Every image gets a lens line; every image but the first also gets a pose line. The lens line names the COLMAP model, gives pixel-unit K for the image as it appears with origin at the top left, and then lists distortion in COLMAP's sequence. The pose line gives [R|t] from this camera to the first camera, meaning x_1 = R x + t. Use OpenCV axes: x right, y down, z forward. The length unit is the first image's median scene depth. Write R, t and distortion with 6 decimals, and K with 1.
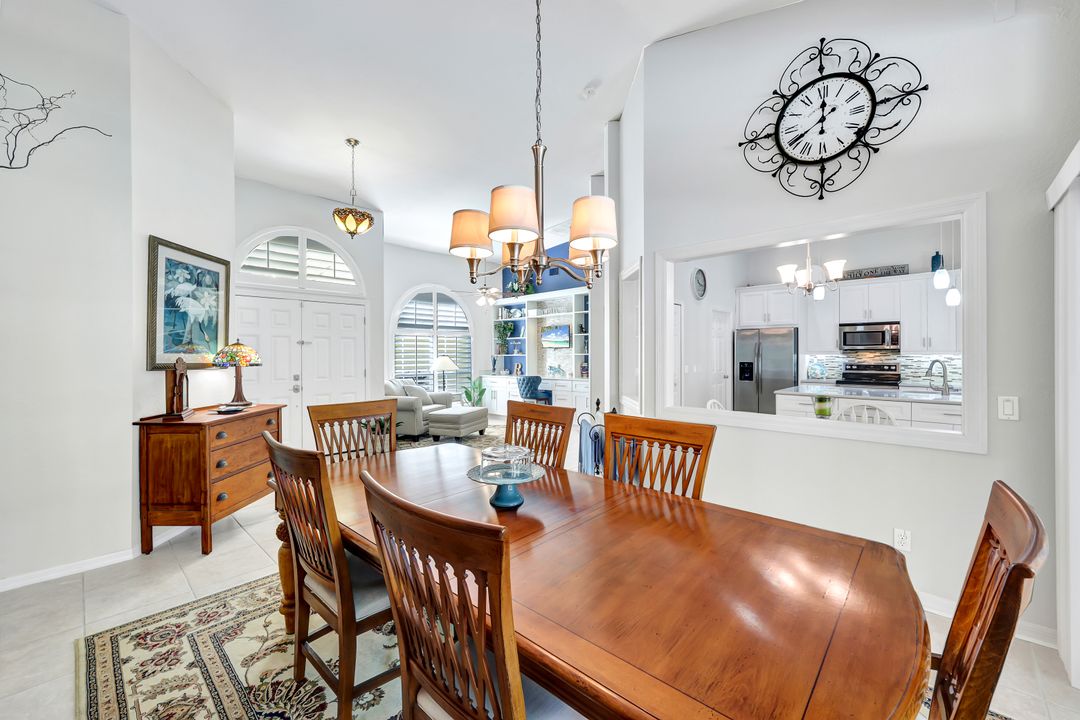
lens RADIAL K [[433.9, 0, 532.0], [0, 433.9, 354.1], [0, 0, 1]] dist [-0.001299, -0.000129]
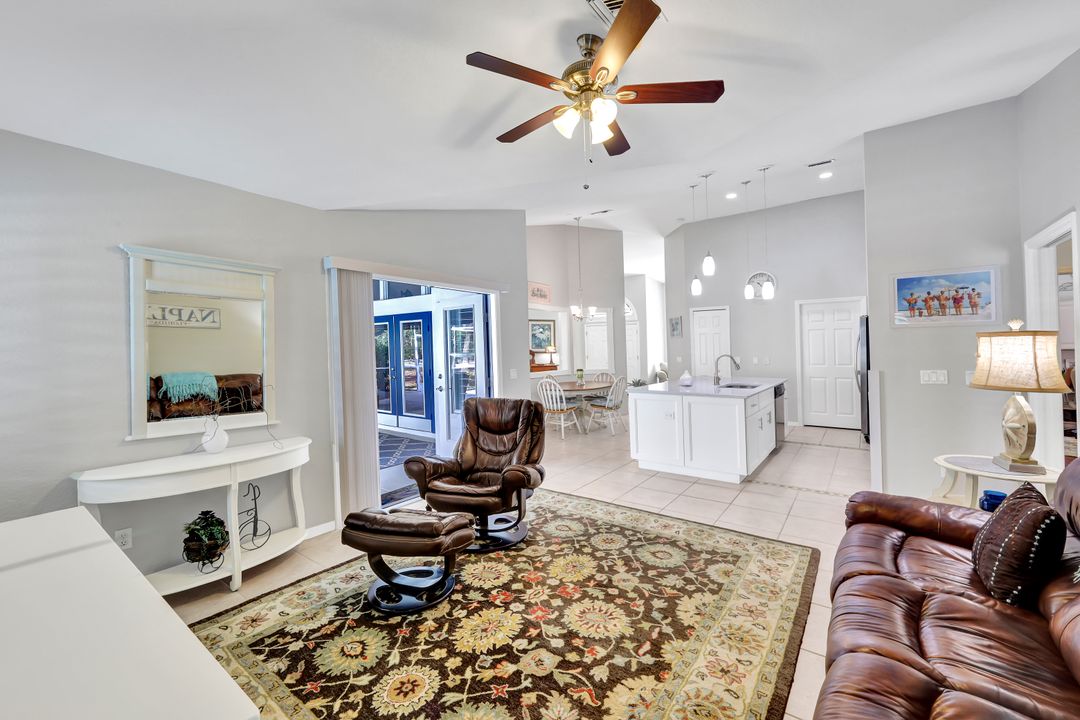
lens RADIAL K [[434.1, 0, 542.3], [0, 434.1, 351.1], [0, 0, 1]] dist [-0.000843, -0.000193]
pose [[0.125430, 0.007421, -0.992075, 1.335898], [0.010778, 0.999903, 0.008842, -0.006185], [0.992044, -0.011802, 0.125338, 0.268040]]
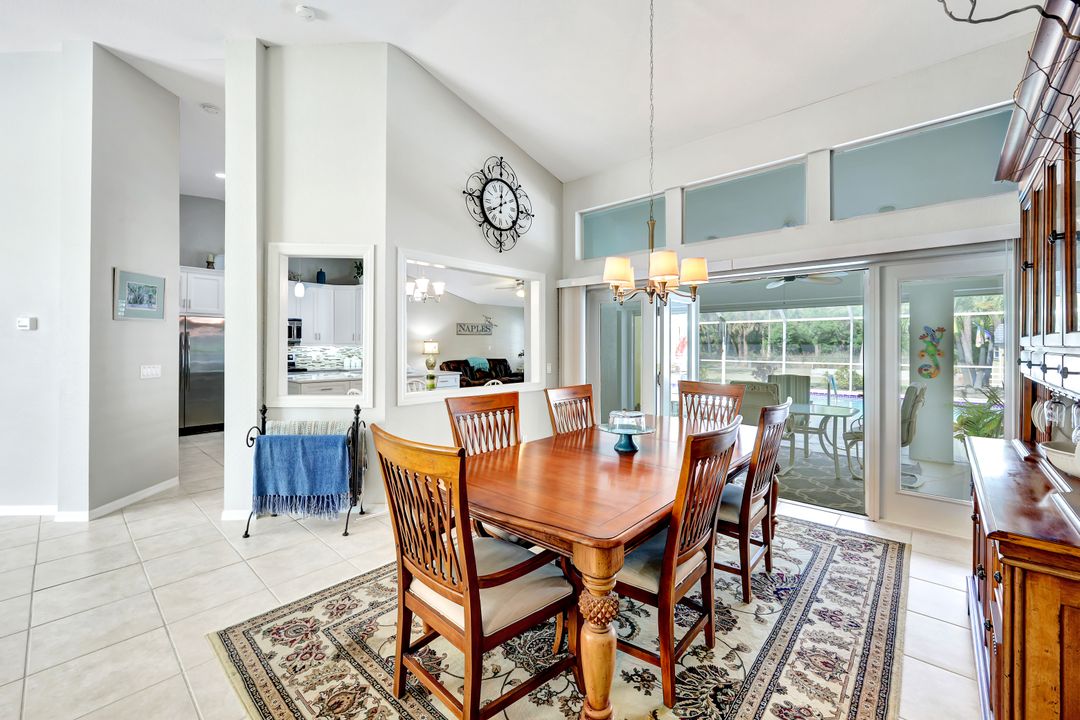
lens RADIAL K [[431.6, 0, 544.5], [0, 431.6, 338.3], [0, 0, 1]] dist [-0.000304, -0.000018]
pose [[-0.033108, 0.019144, 0.999268, -0.361557], [-0.002124, 0.999813, -0.019225, 0.001559], [-0.999450, -0.002759, -0.033061, 0.324635]]
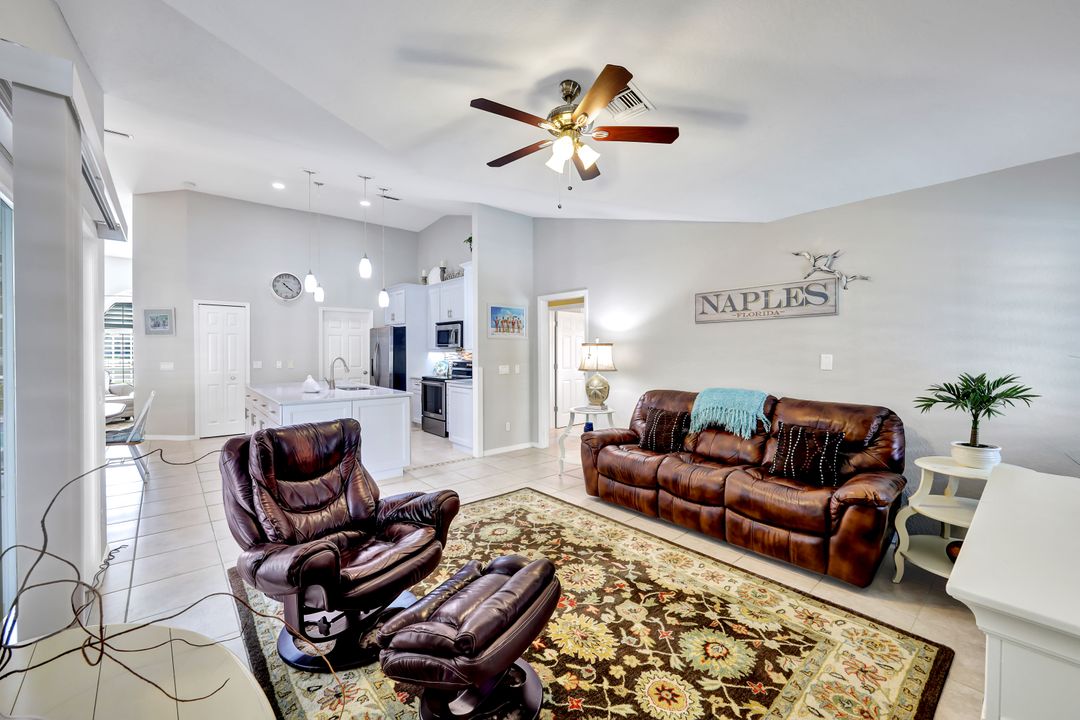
lens RADIAL K [[433.9, 0, 532.0], [0, 433.9, 354.1], [0, 0, 1]] dist [-0.001299, -0.000129]
pose [[0.994547, 0.002981, -0.104242, 1.037301], [-0.001739, 0.999926, 0.012005, -0.006241], [0.104270, -0.011758, 0.994479, -0.021403]]
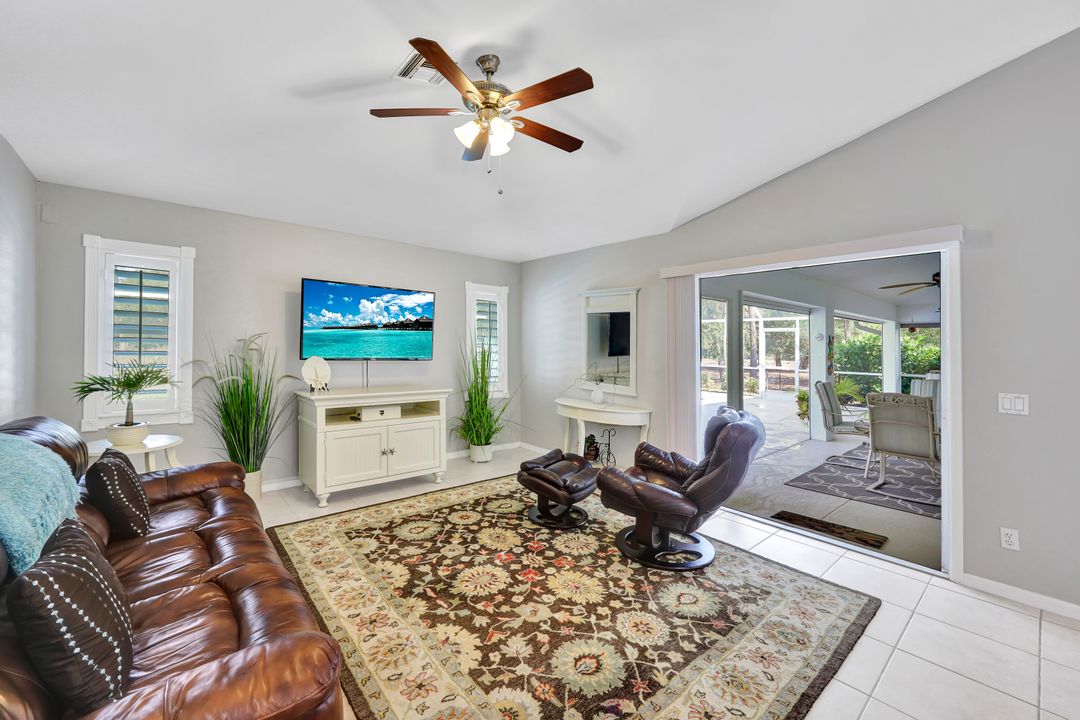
lens RADIAL K [[437.2, 0, 539.7], [0, 437.2, 339.8], [0, 0, 1]] dist [0.000735, 0.000079]
pose [[-0.995209, -0.009702, 0.097285, 0.962011], [-0.011168, 0.999832, -0.014540, -0.002288], [-0.097128, -0.015557, -0.995150, 0.686931]]
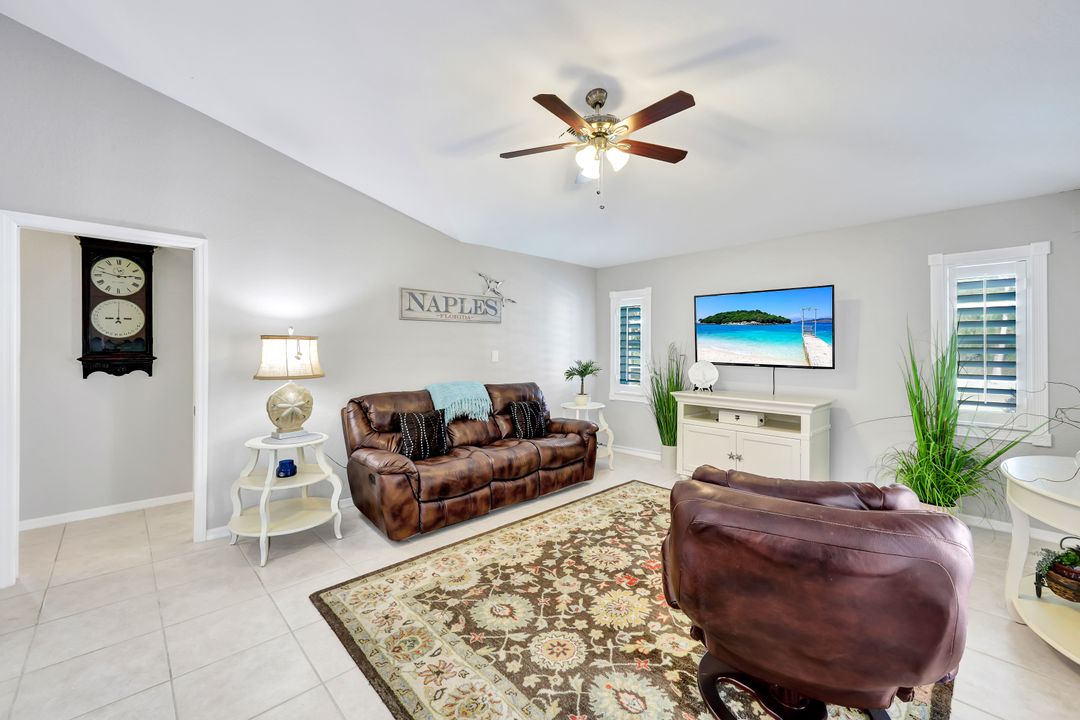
lens RADIAL K [[433.9, 0, 540.0], [0, 433.9, 347.6], [0, 0, 1]] dist [0.002435, 0.000137]
pose [[0.041667, 0.009925, 0.999082, 0.646602], [-0.003235, 0.999947, -0.009799, 0.000416], [-0.999126, -0.002823, 0.041697, 0.385177]]
